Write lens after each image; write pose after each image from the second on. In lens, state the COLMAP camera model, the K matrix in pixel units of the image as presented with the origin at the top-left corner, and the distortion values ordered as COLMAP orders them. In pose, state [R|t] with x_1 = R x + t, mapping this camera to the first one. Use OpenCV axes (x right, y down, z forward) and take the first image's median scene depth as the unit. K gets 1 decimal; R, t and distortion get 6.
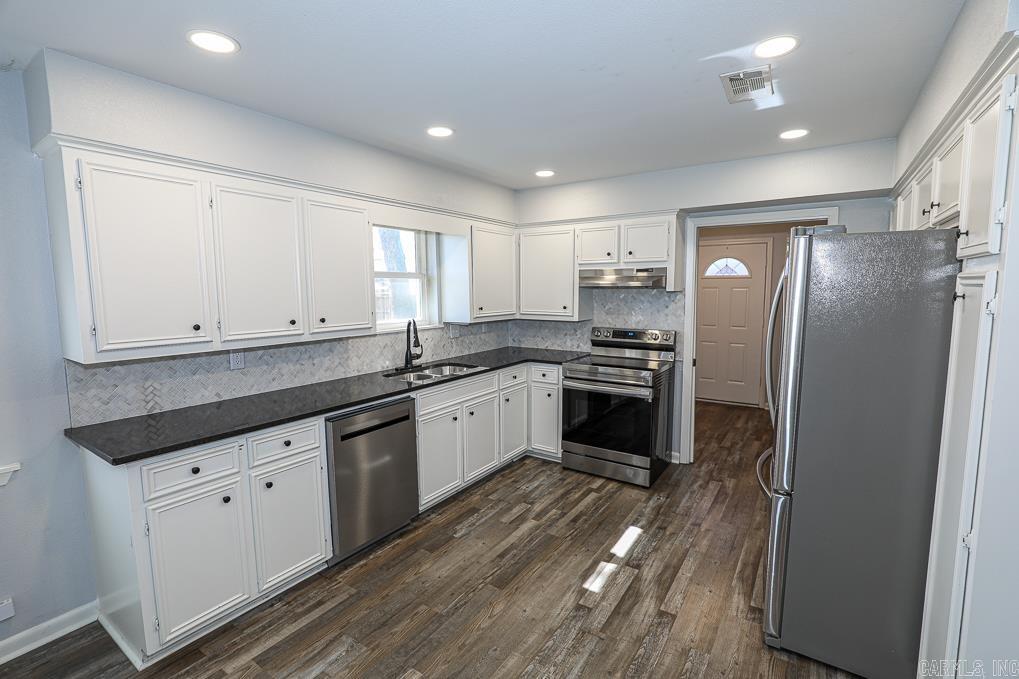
lens RADIAL K [[467.8, 0, 510.1], [0, 467.8, 337.1], [0, 0, 1]] dist [-0.013711, 0.001548]
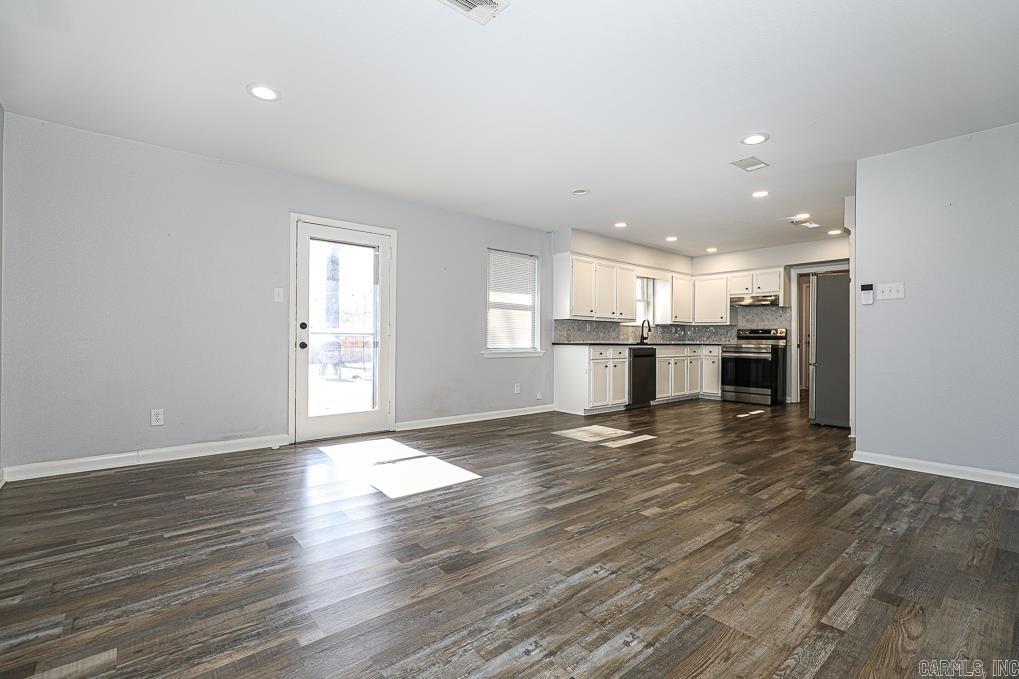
lens RADIAL K [[467.8, 0, 510.1], [0, 467.8, 337.1], [0, 0, 1]] dist [-0.013711, 0.001548]
pose [[0.962665, 0.011266, -0.270461, -0.251354], [-0.041151, 0.993612, -0.105080, 0.321072], [0.267549, 0.112286, 0.956979, -1.316692]]
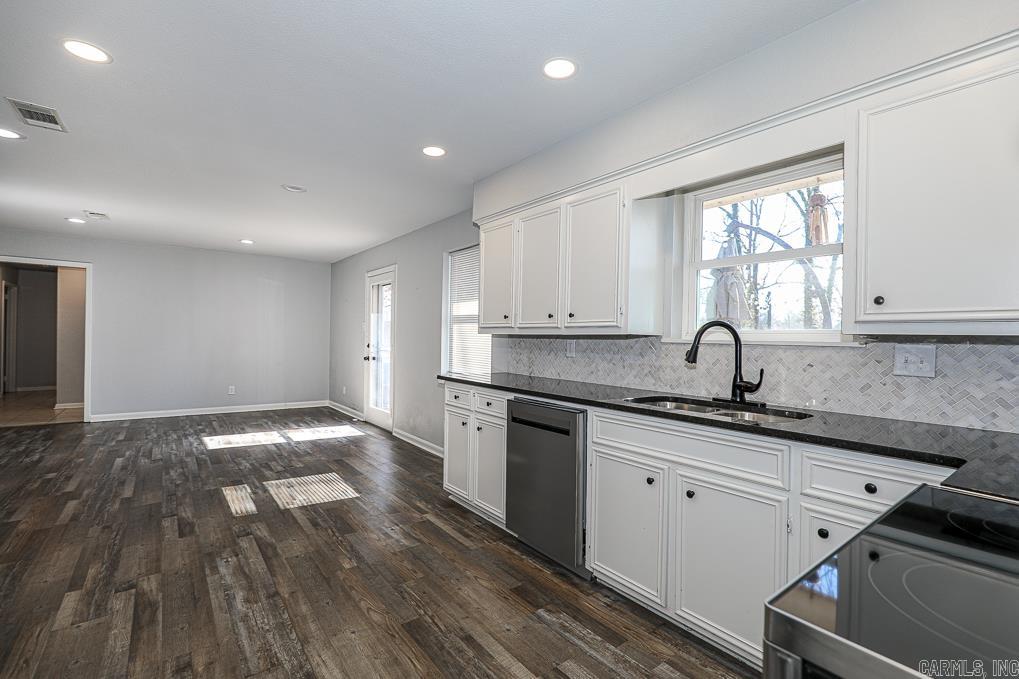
lens RADIAL K [[463.3, 0, 516.5], [0, 463.3, 339.7], [0, 0, 1]] dist [-0.018865, 0.007185]
pose [[-0.318611, 0.003602, -0.947879, 0.509598], [-0.113689, 0.992629, 0.041986, -0.009893], [0.941043, 0.121140, -0.315853, 1.032115]]
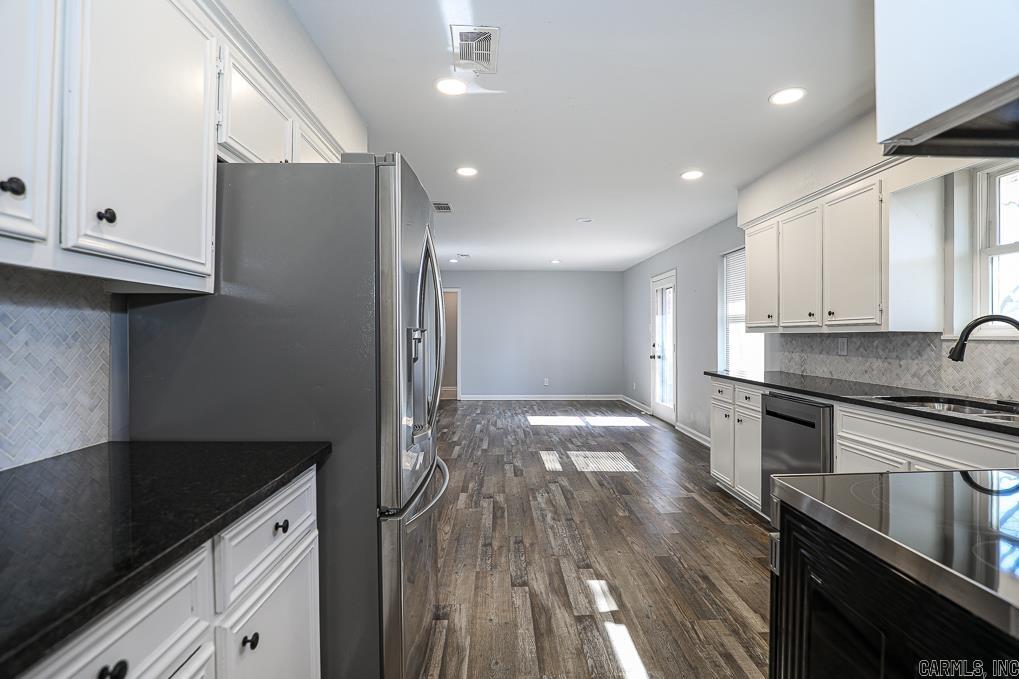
lens RADIAL K [[479.6, 0, 512.8], [0, 479.6, 335.9], [0, 0, 1]] dist [-0.039728, 0.004986]
pose [[-0.813601, 0.006136, -0.581391, 0.658525], [-0.056602, 0.994359, 0.089704, -0.034012], [0.578662, 0.105891, -0.808664, 1.223761]]
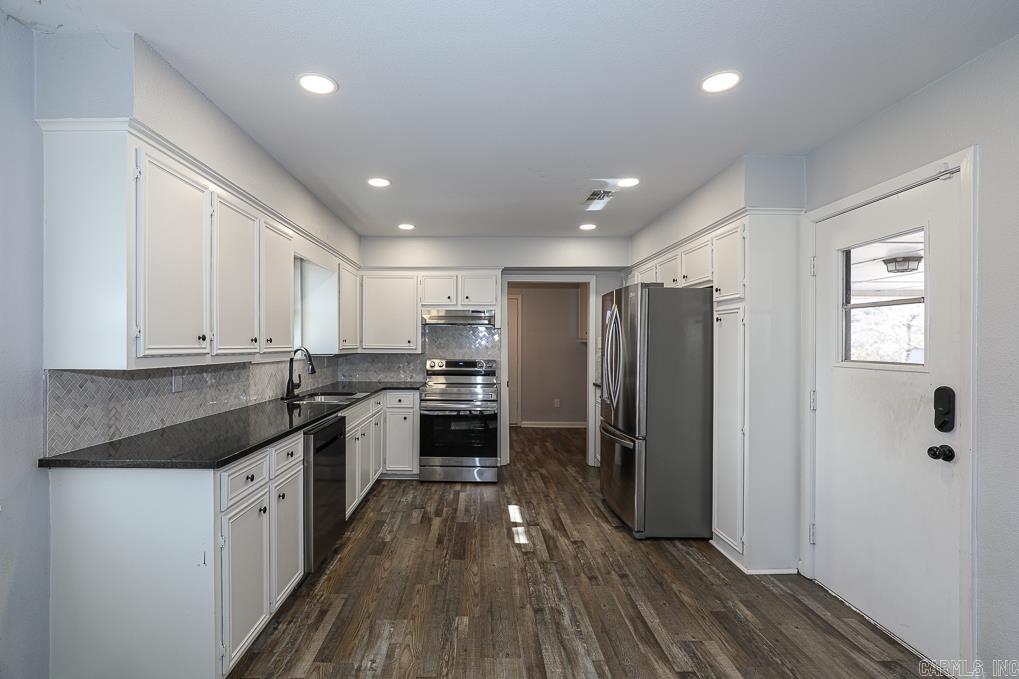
lens RADIAL K [[473.2, 0, 476.7], [0, 473.2, 343.5], [0, 0, 1]] dist [-0.000301, 0.000189]
pose [[0.834222, 0.008909, 0.551357, -0.502631], [0.049672, 0.994590, -0.091228, 0.071948], [-0.549187, 0.103491, 0.829267, -0.071962]]
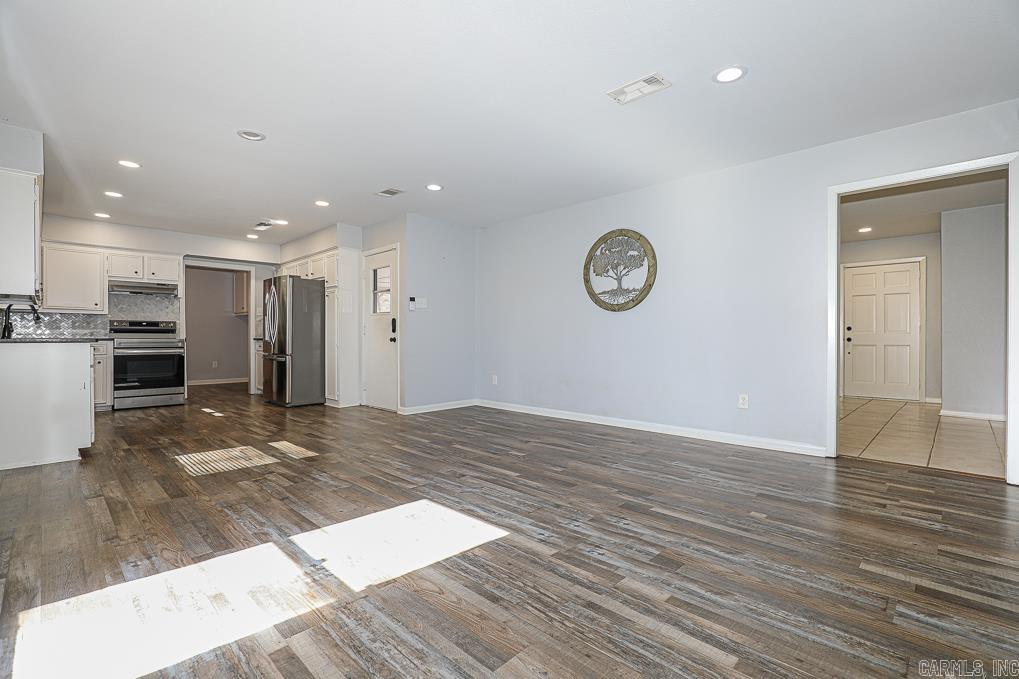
lens RADIAL K [[462.6, 0, 519.2], [0, 462.6, 339.4], [0, 0, 1]] dist [-0.022117, 0.000619]
pose [[0.167074, 0.000908, 0.985944, -1.371117], [0.101753, 0.994644, -0.018158, 0.265273], [-0.980680, 0.103356, 0.166086, -0.663752]]
